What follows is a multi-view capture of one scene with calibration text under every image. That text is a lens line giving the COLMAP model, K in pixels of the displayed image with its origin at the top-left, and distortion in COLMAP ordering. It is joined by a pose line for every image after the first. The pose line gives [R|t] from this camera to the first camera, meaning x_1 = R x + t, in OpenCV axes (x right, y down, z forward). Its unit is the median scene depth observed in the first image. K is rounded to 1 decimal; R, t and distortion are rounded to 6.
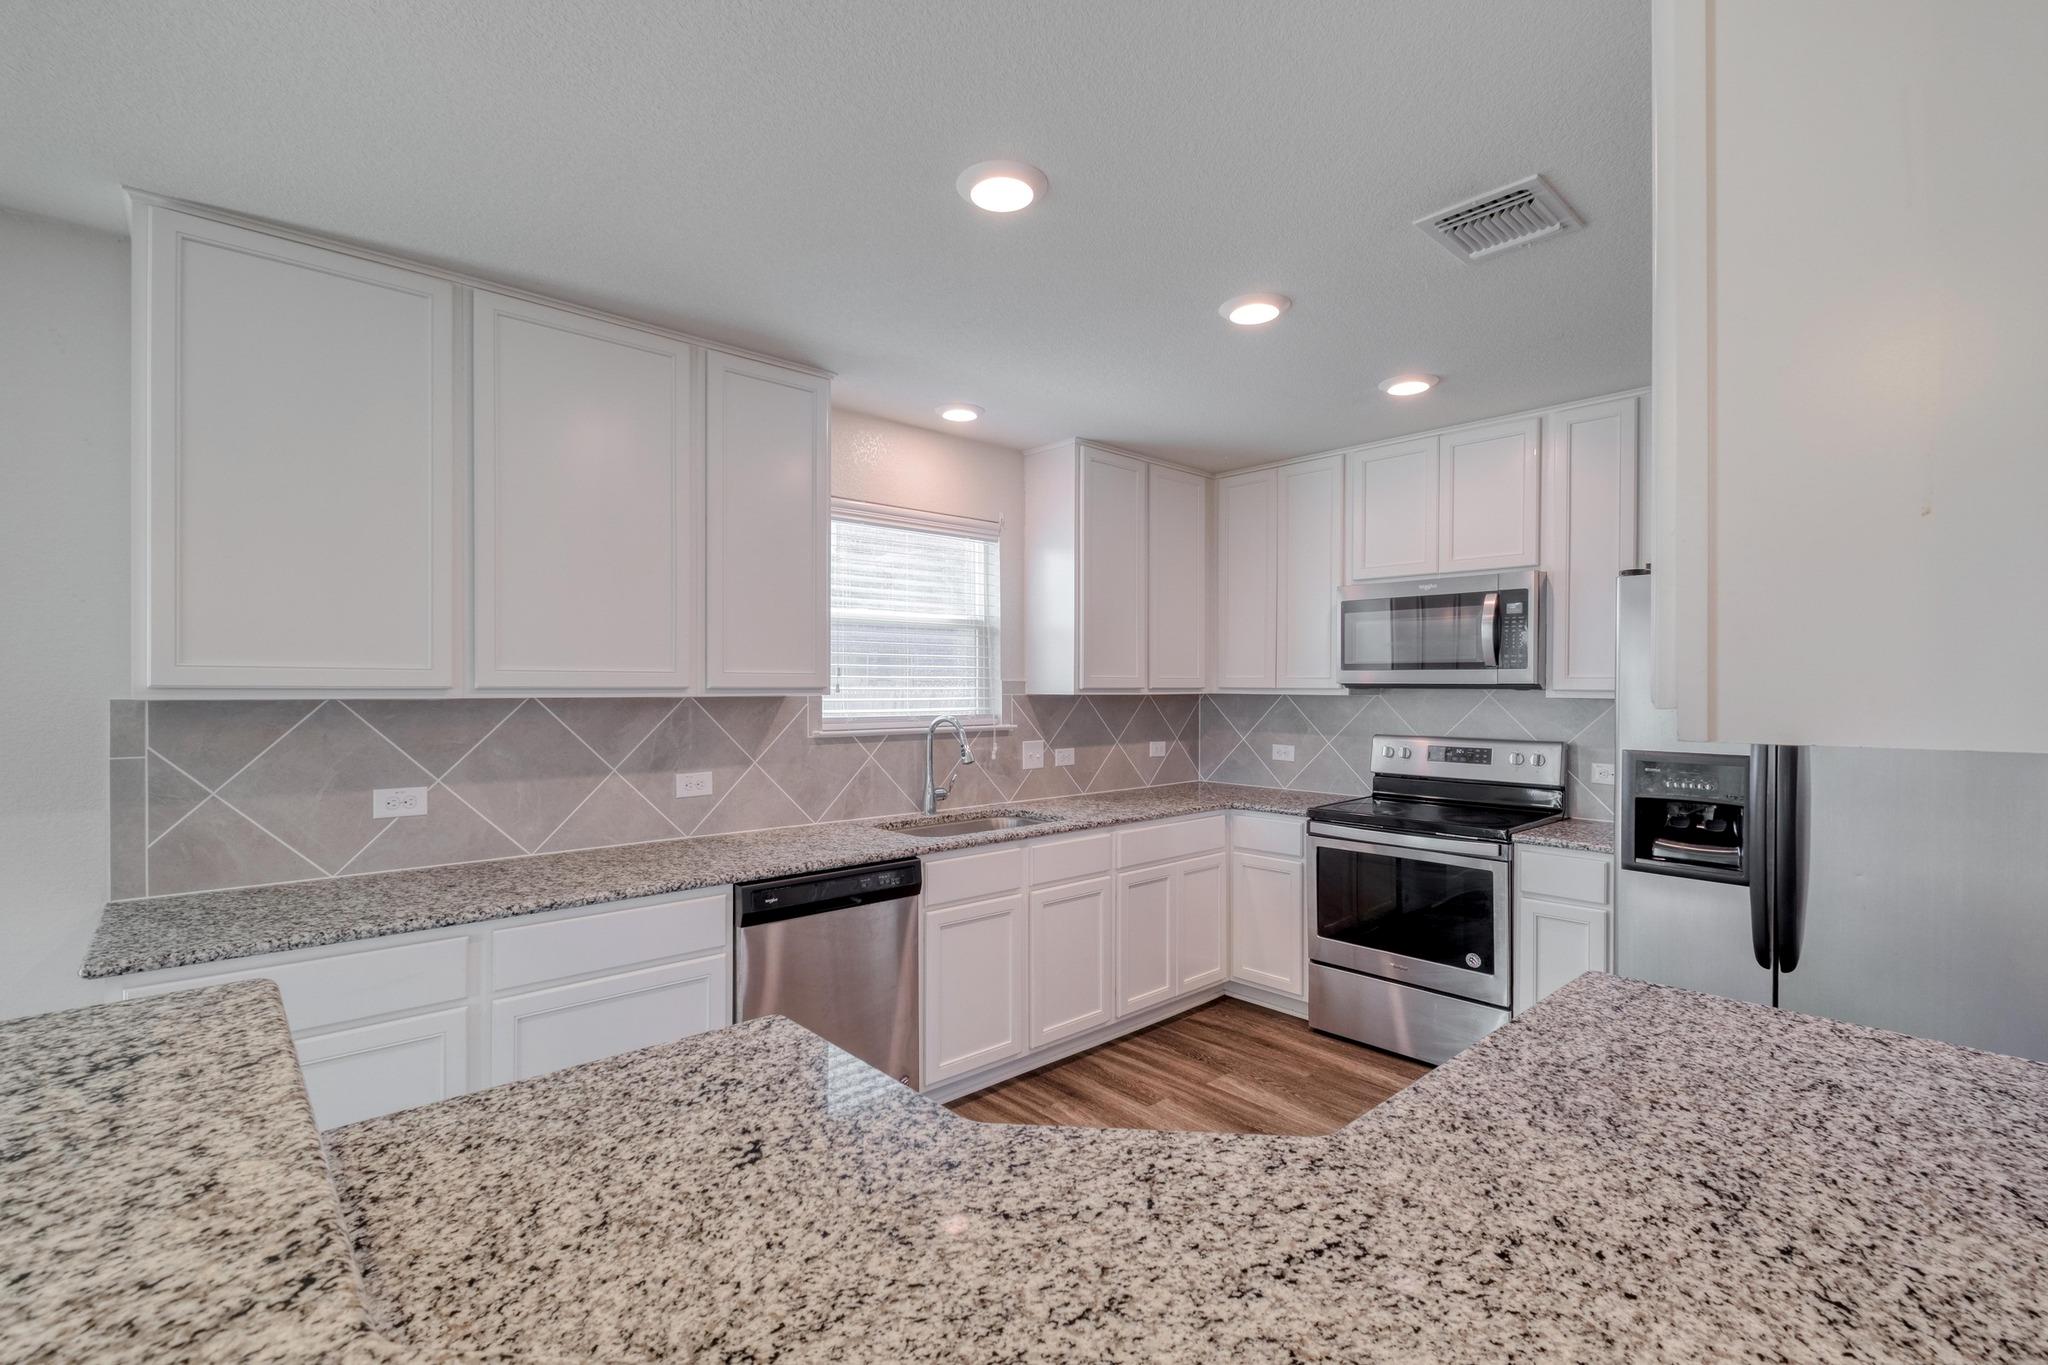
lens RADIAL K [[882.7, 0, 1007.7], [0, 882.7, 690.1], [0, 0, 1]] dist [0.010165, -0.006331]
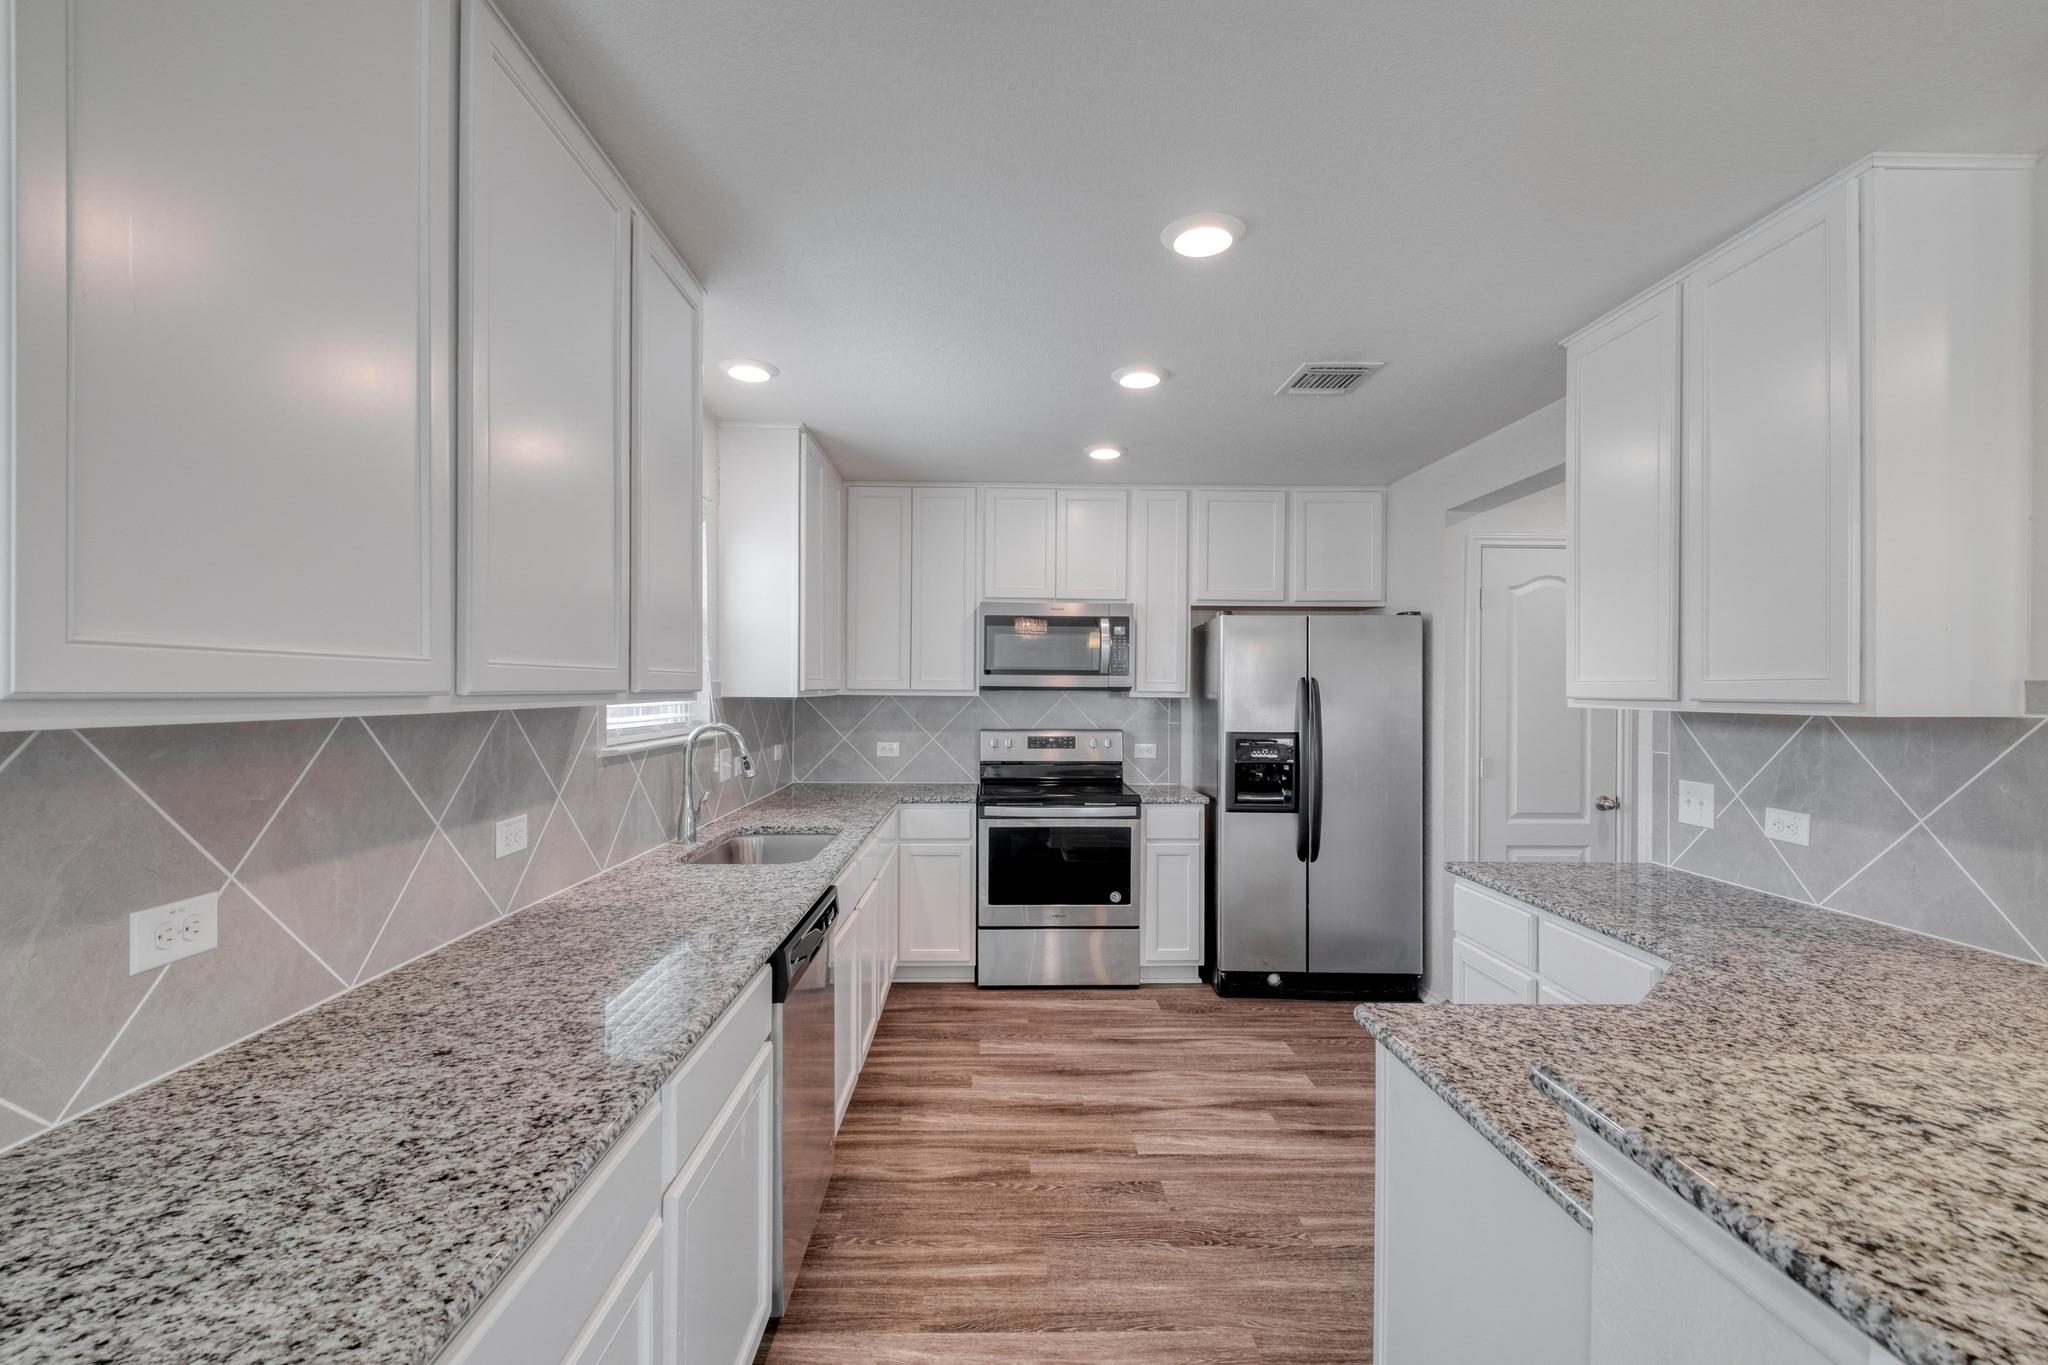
lens RADIAL K [[882.7, 0, 1003.6], [0, 882.7, 697.4], [0, 0, 1]] dist [0.010165, -0.006331]
pose [[0.653520, -0.005595, 0.756888, -0.554096], [-0.001984, 0.999957, 0.009104, -0.003355], [-0.756906, -0.007451, 0.653481, 0.258220]]
